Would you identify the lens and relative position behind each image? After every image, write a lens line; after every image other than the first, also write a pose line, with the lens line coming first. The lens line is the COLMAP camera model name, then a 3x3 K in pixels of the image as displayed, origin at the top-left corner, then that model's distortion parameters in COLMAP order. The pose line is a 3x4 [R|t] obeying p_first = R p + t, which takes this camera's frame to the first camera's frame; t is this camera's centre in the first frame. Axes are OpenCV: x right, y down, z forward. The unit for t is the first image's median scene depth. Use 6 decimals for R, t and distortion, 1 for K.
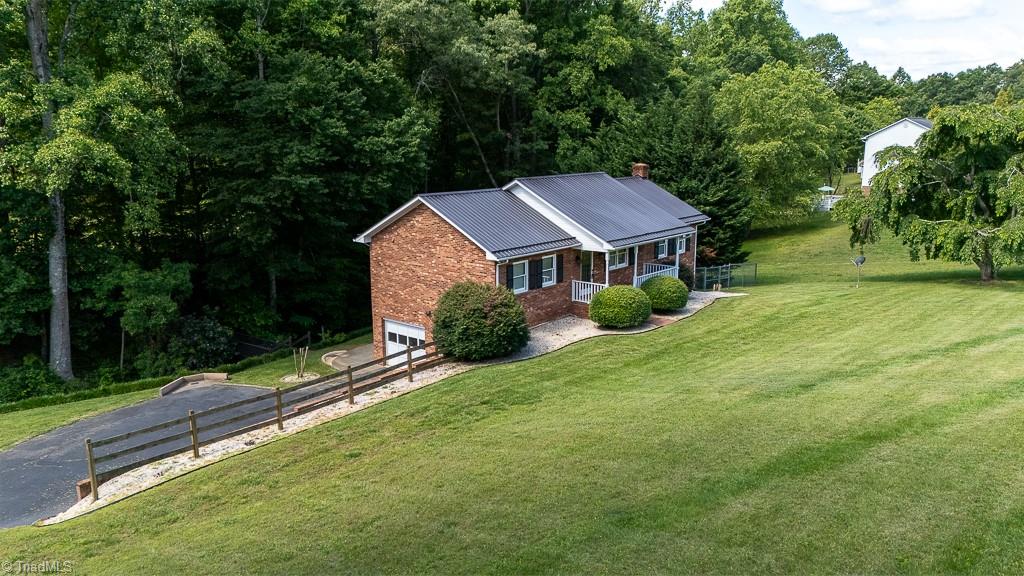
lens RADIAL K [[740.2, 0, 512.0], [0, 740.2, 288.0], [0, 0, 1]] dist [0.094997, -0.079375]
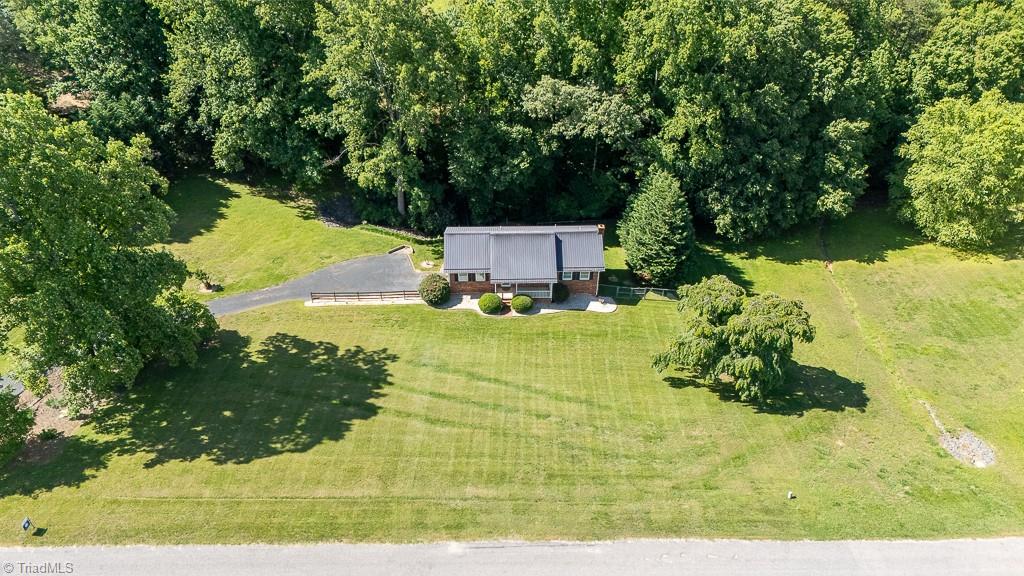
lens RADIAL K [[740.2, 0, 512.0], [0, 740.2, 288.0], [0, 0, 1]] dist [0.094997, -0.079375]
pose [[0.675706, 0.475391, -0.563404, 1.542673], [-0.157360, 0.839681, 0.519783, -1.304799], [0.720180, -0.262563, 0.642185, -0.582219]]
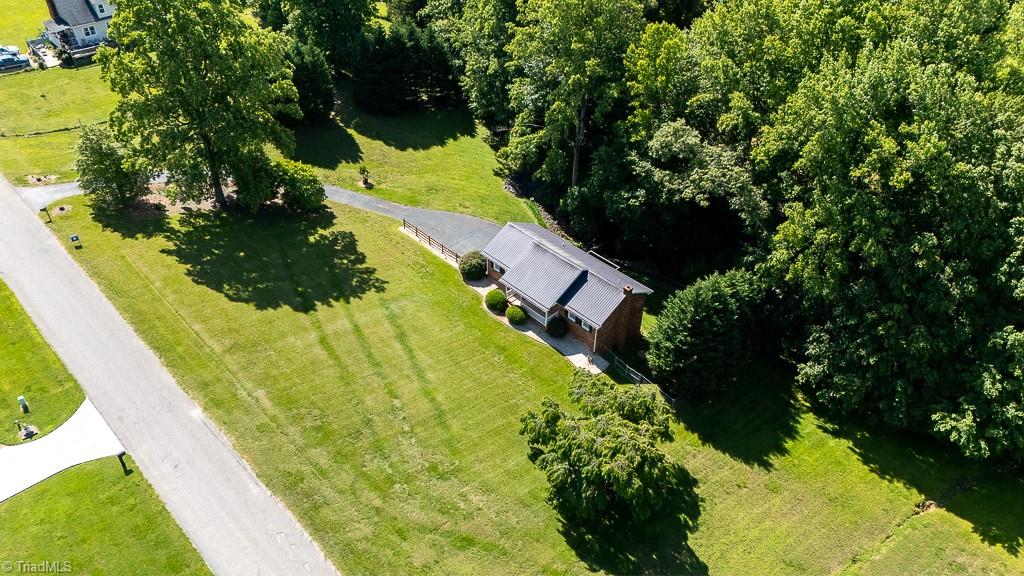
lens RADIAL K [[740.2, 0, 512.0], [0, 740.2, 288.0], [0, 0, 1]] dist [0.094997, -0.079375]
pose [[-0.096114, 0.633317, -0.767901, 2.005821], [-0.200187, 0.743410, 0.638174, -1.593123], [0.975032, 0.215062, 0.055330, 0.835271]]
